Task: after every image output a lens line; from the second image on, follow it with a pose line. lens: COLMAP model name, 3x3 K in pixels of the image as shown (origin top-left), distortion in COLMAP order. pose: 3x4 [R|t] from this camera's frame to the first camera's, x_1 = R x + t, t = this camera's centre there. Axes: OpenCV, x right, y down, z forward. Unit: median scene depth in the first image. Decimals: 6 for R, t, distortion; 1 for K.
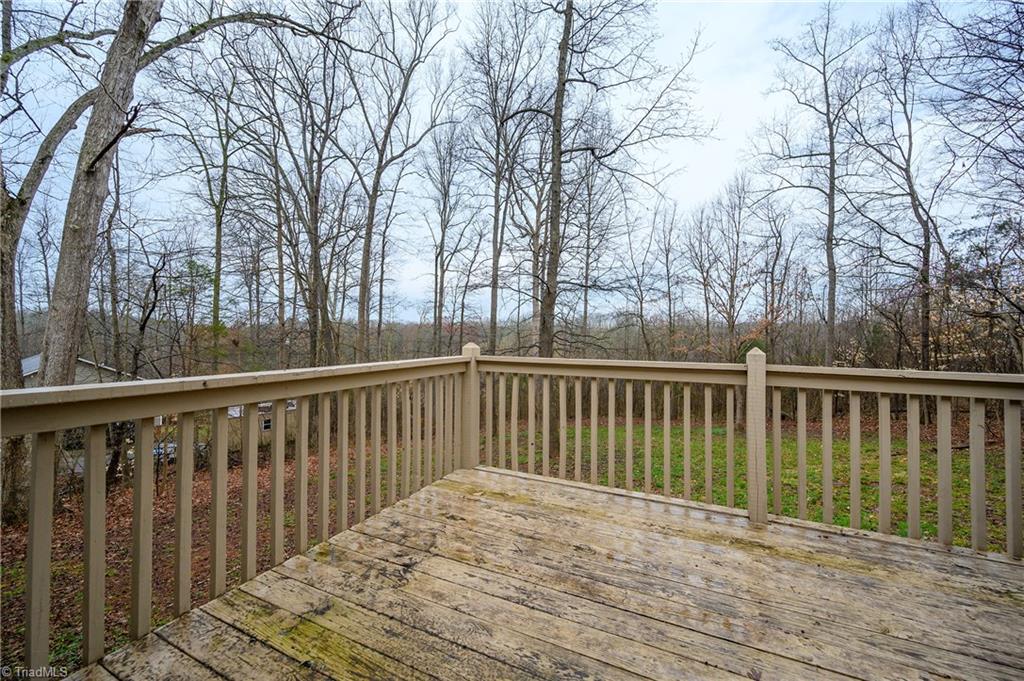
lens RADIAL K [[405.9, 0, 510.4], [0, 405.9, 336.7], [0, 0, 1]] dist [0.002179, -0.000038]
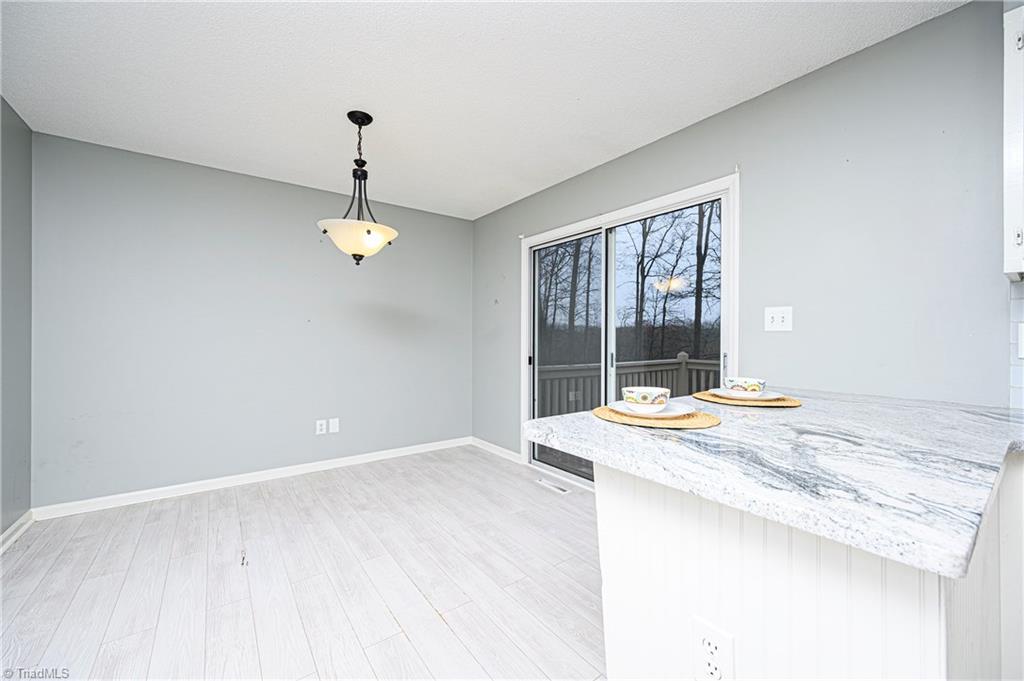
lens RADIAL K [[402.7, 0, 512.0], [0, 402.7, 340.5], [0, 0, 1]] dist [0.001231, -0.000019]
pose [[0.889862, -0.000558, -0.456229, 0.004236], [0.001341, 0.999998, 0.001393, -0.003805], [0.456228, -0.001852, 0.889861, -0.090884]]
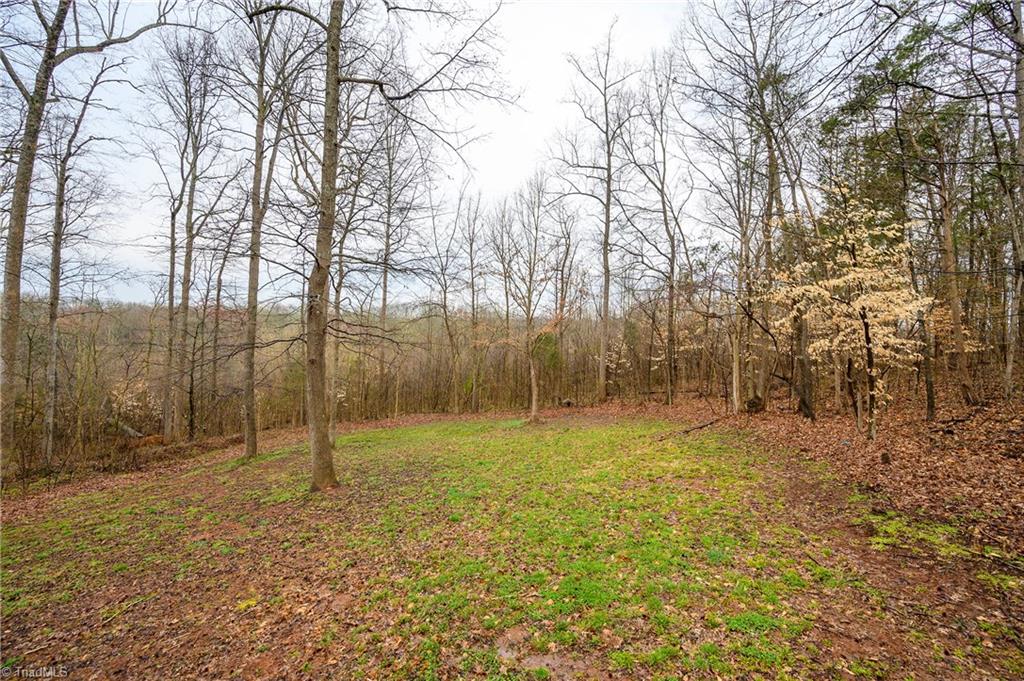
lens RADIAL K [[405.9, 0, 510.4], [0, 405.9, 336.7], [0, 0, 1]] dist [0.002179, -0.000038]
pose [[0.893675, 0.007394, 0.448654, 0.038115], [-0.017392, 0.999684, 0.018167, -0.000128], [-0.448378, -0.024039, 0.893521, 0.090984]]
